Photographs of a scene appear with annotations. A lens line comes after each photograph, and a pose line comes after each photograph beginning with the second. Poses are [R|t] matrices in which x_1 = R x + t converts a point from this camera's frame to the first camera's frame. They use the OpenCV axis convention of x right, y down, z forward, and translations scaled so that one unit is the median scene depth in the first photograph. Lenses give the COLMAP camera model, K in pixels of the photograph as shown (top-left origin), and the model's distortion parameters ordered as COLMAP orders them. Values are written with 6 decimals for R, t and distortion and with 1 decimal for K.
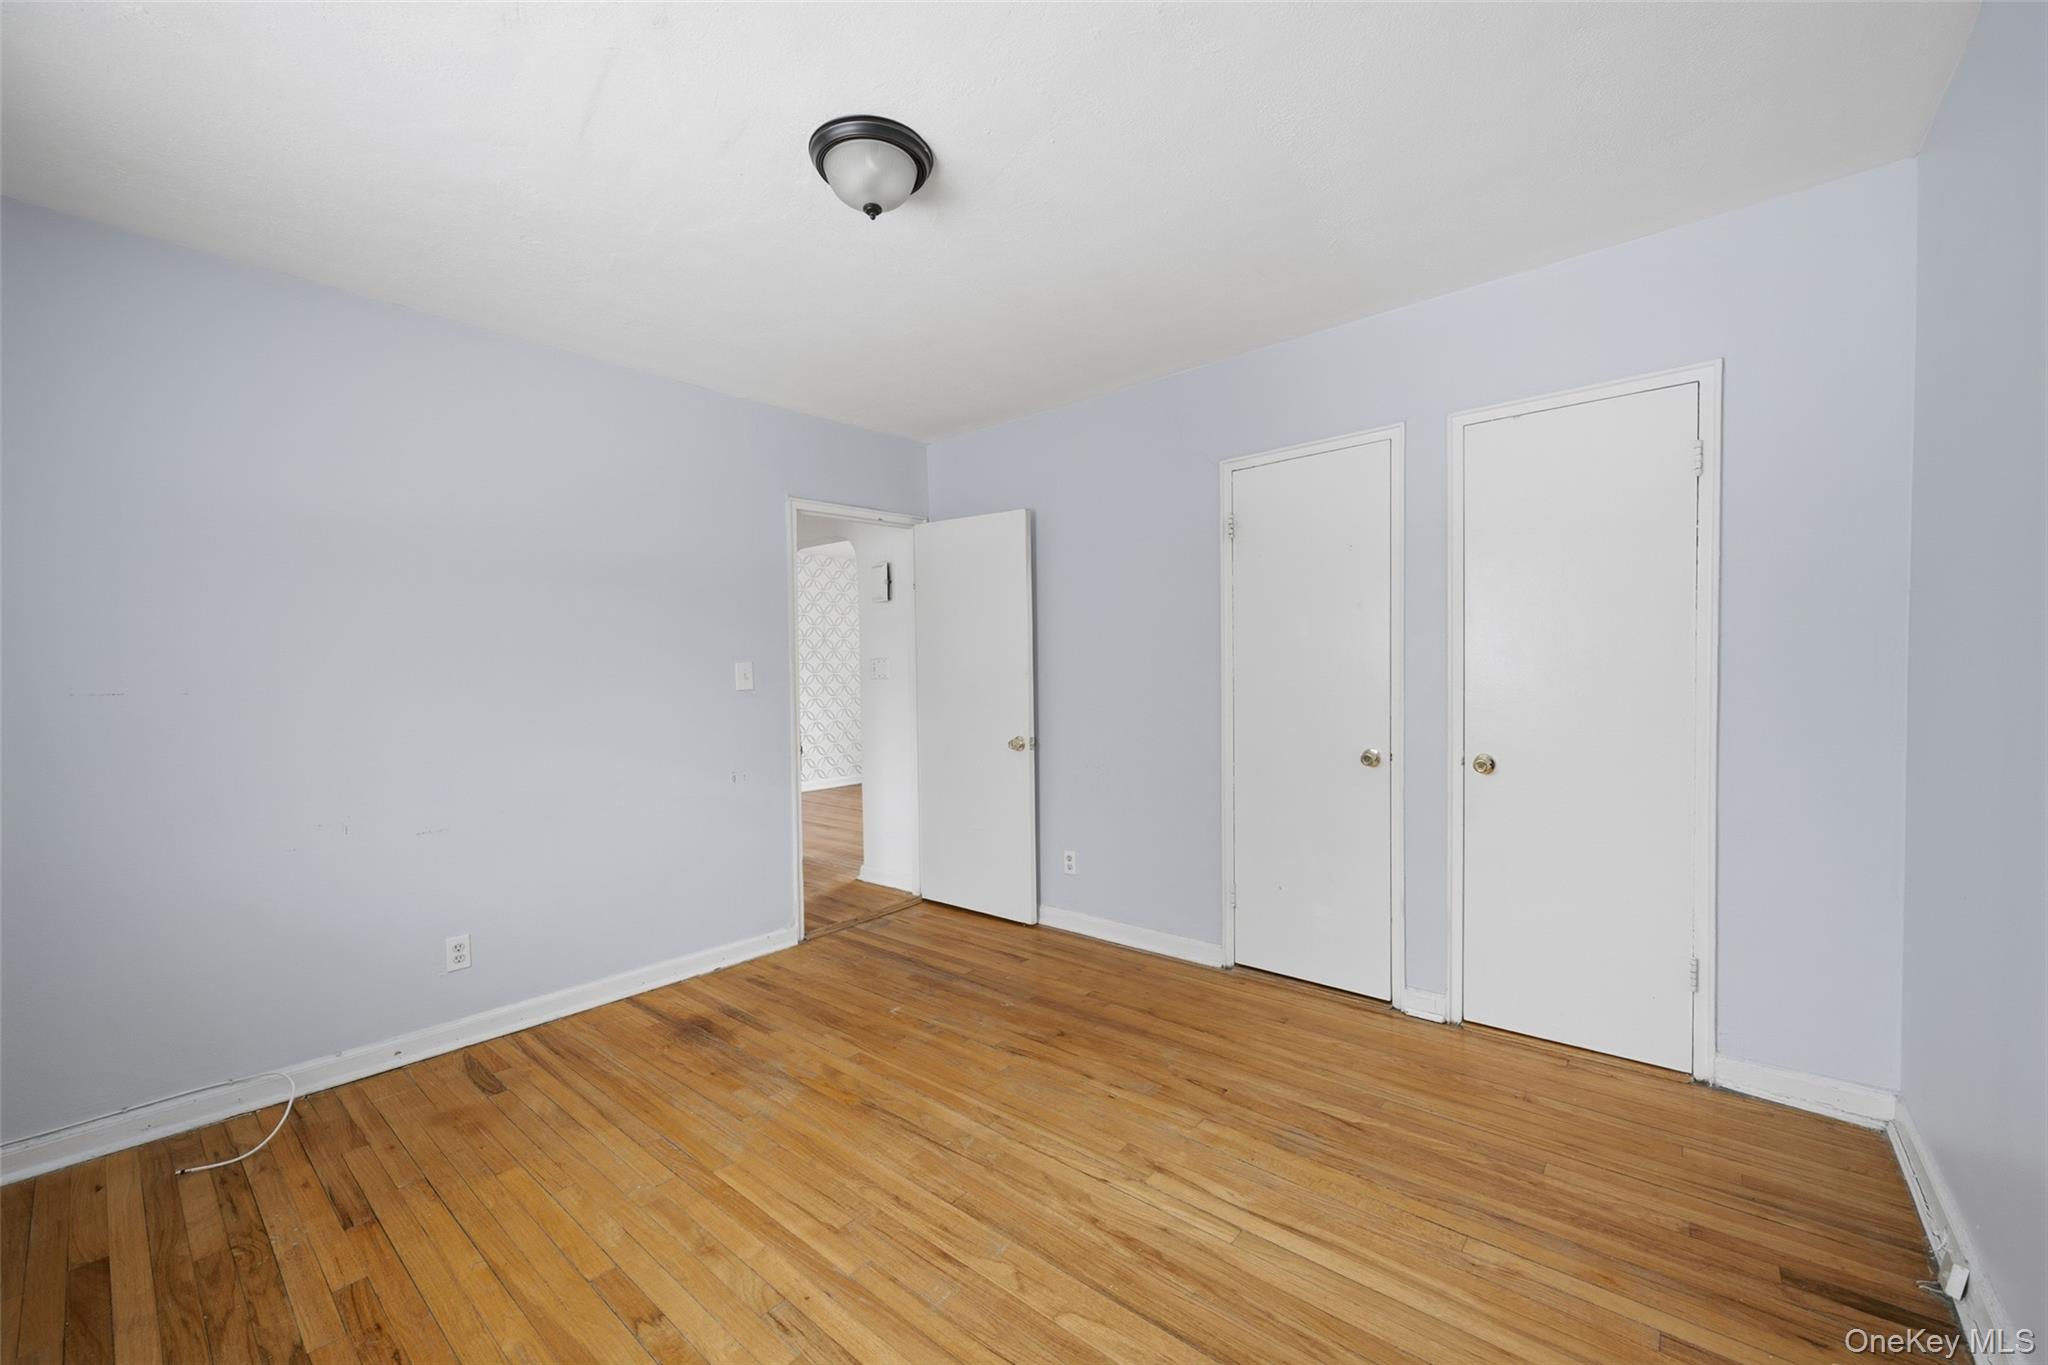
lens RADIAL K [[807.4, 0, 1026.7], [0, 807.4, 693.3], [0, 0, 1]] dist [-0.000220, 0.000001]
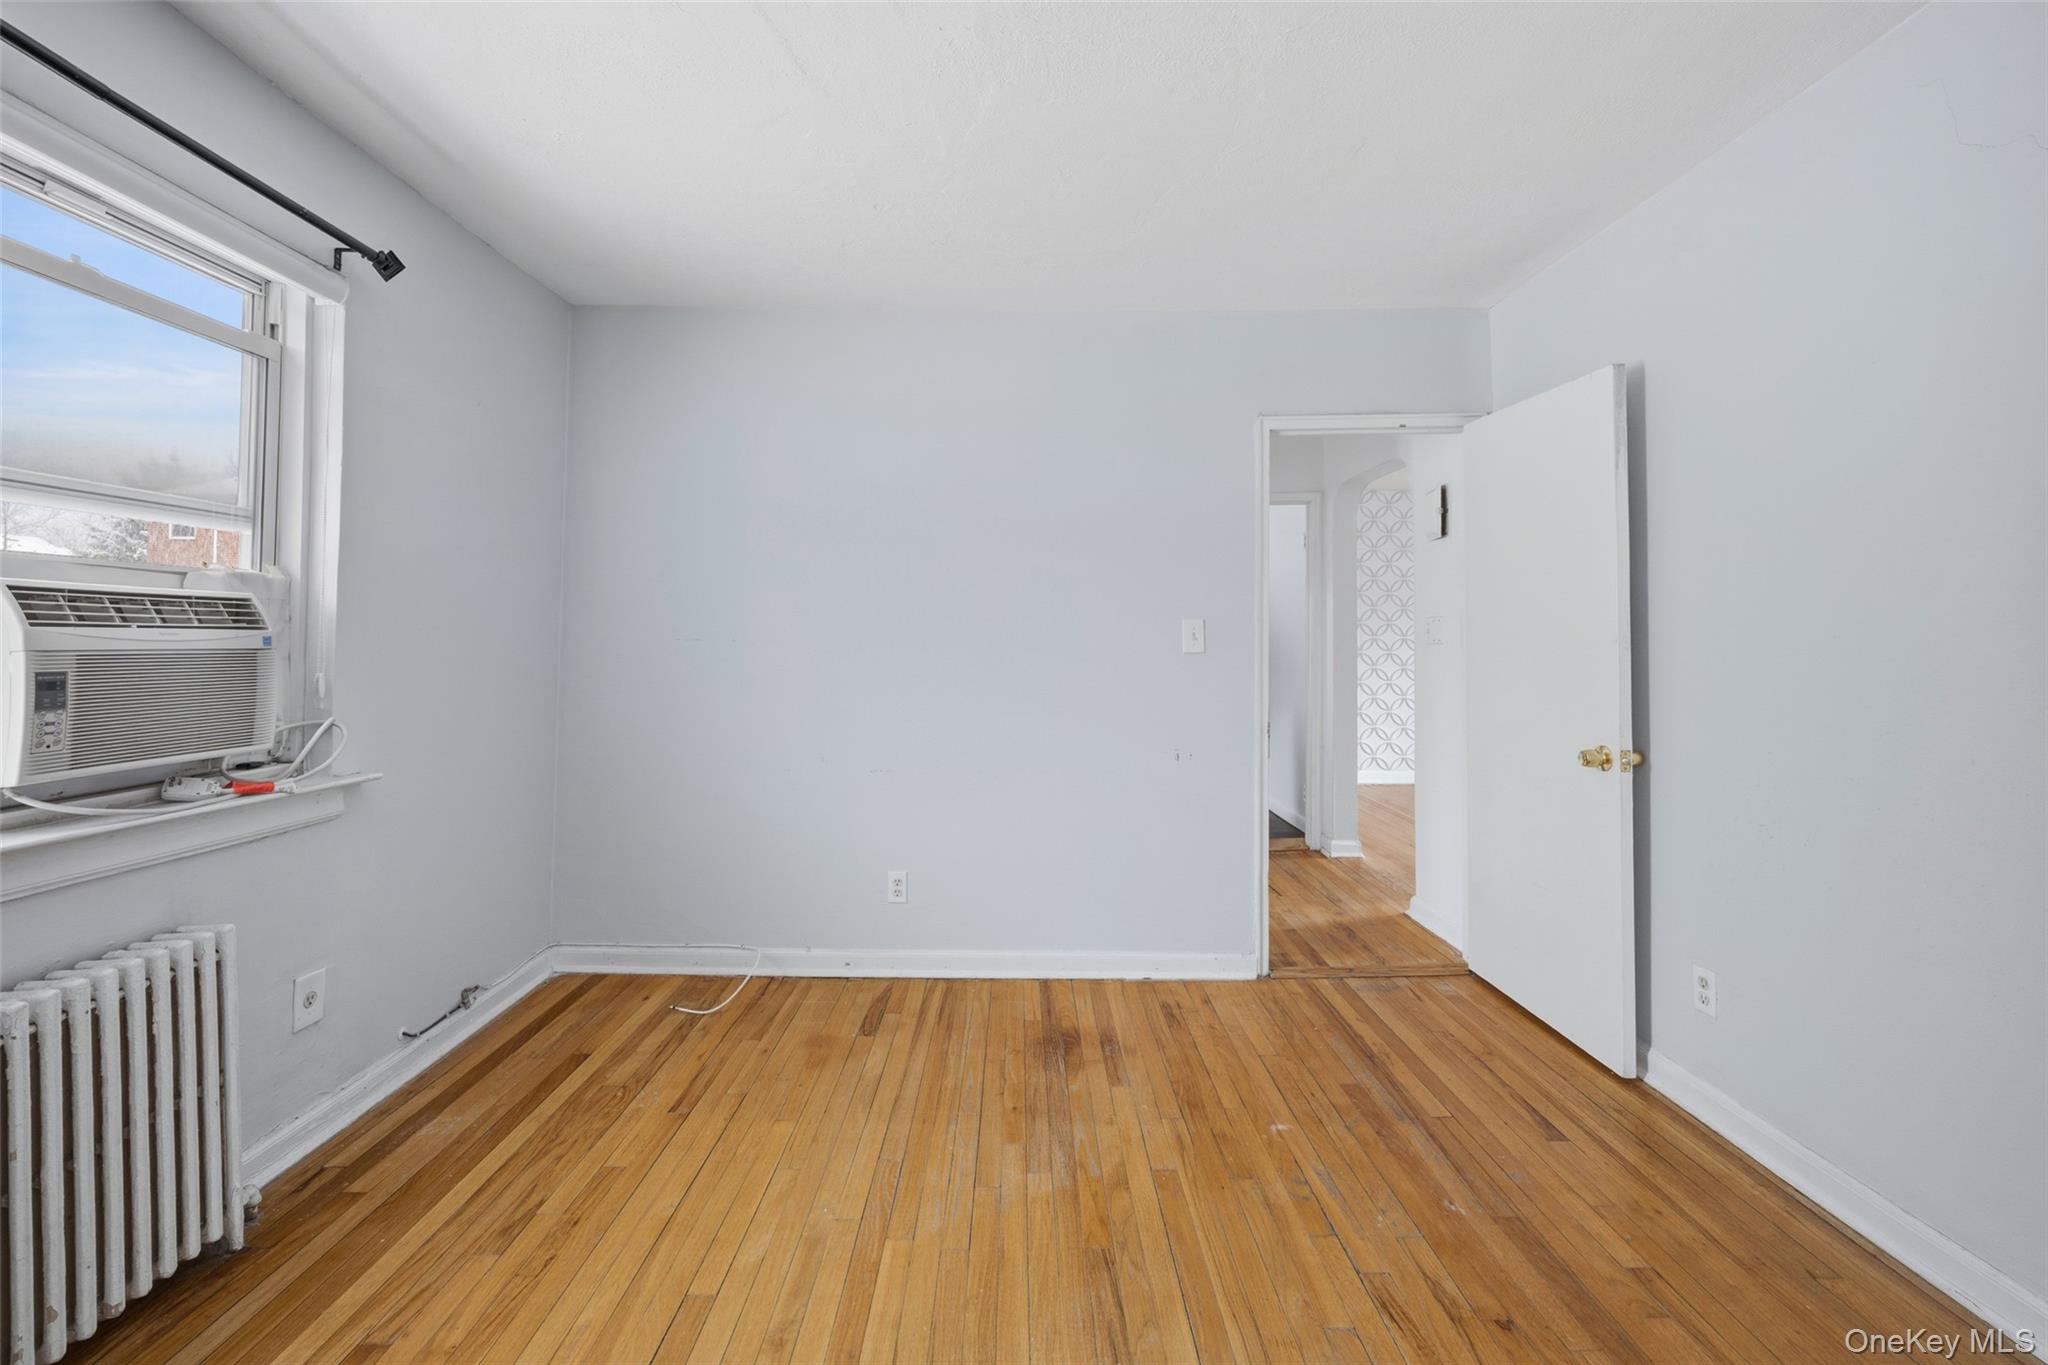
lens RADIAL K [[836.0, 0, 1016.5], [0, 836.0, 609.9], [0, 0, 1]] dist [0.000321, -0.000144]
pose [[0.649334, -0.006502, -0.760476, 0.230487], [-0.034781, 0.998663, -0.038237, -0.010292], [0.759708, 0.051278, 0.648240, 0.345909]]
